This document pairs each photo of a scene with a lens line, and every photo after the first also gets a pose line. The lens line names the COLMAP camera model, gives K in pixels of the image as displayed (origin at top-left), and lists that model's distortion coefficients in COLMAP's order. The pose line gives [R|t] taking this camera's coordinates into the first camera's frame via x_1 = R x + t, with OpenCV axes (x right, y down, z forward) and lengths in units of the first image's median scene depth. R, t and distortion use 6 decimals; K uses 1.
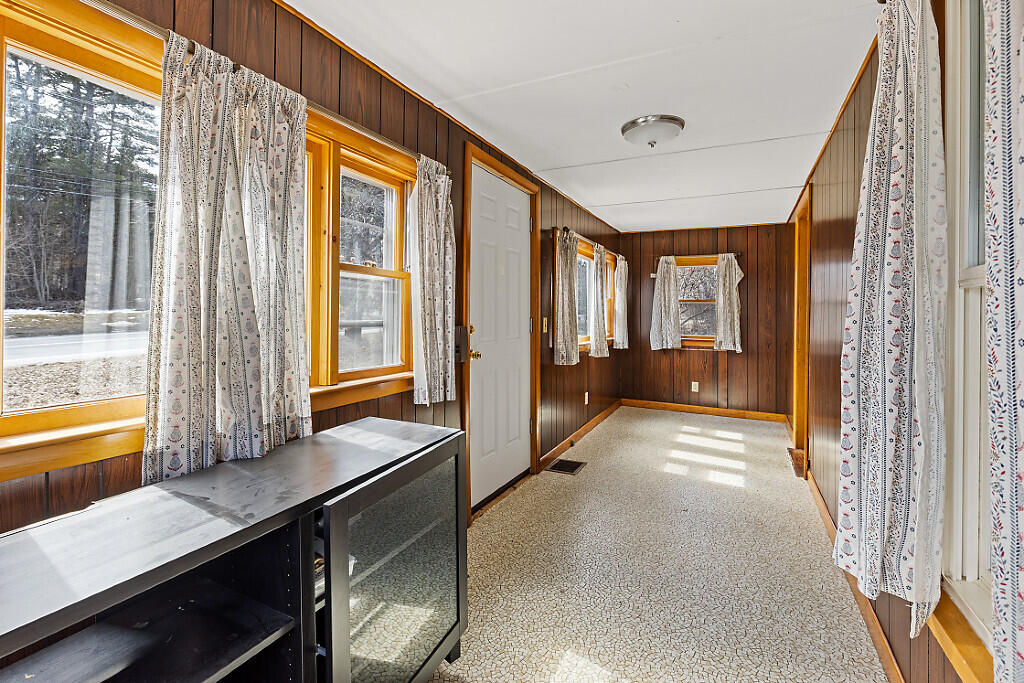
lens RADIAL K [[463.3, 0, 505.7], [0, 463.3, 311.2], [0, 0, 1]] dist [-0.007178, -0.000529]
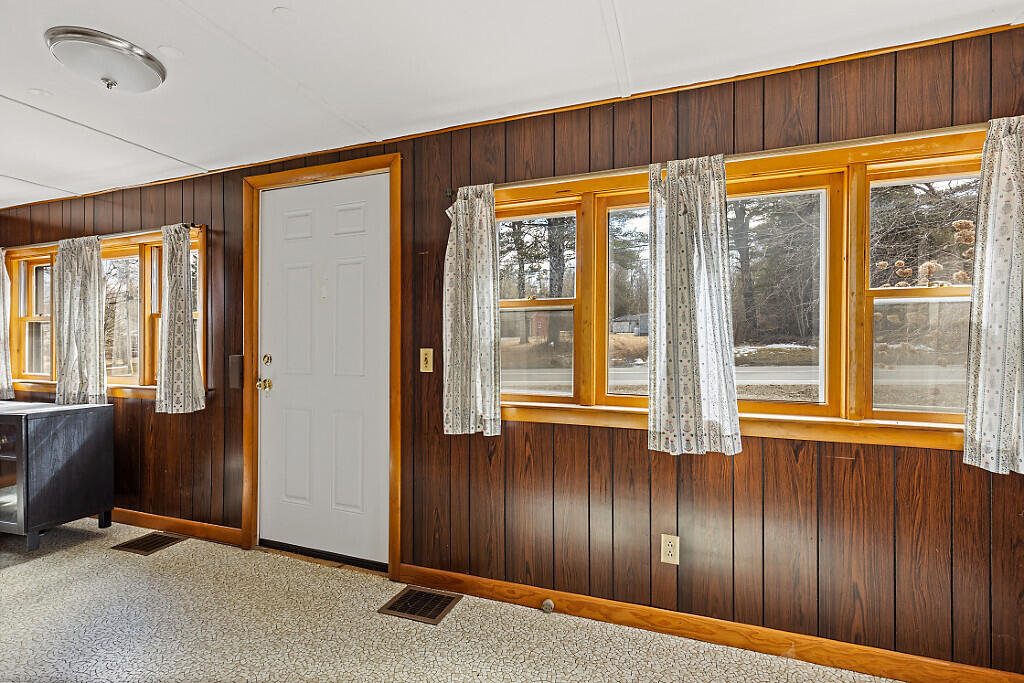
lens RADIAL K [[463.3, 0, 511.1], [0, 463.3, 344.1], [0, 0, 1]] dist [-0.007178, -0.000529]
pose [[0.121489, -0.010606, -0.992536, 0.804185], [0.008991, 0.999914, -0.009585, 0.015894], [0.992552, -0.007760, 0.121574, 1.153084]]
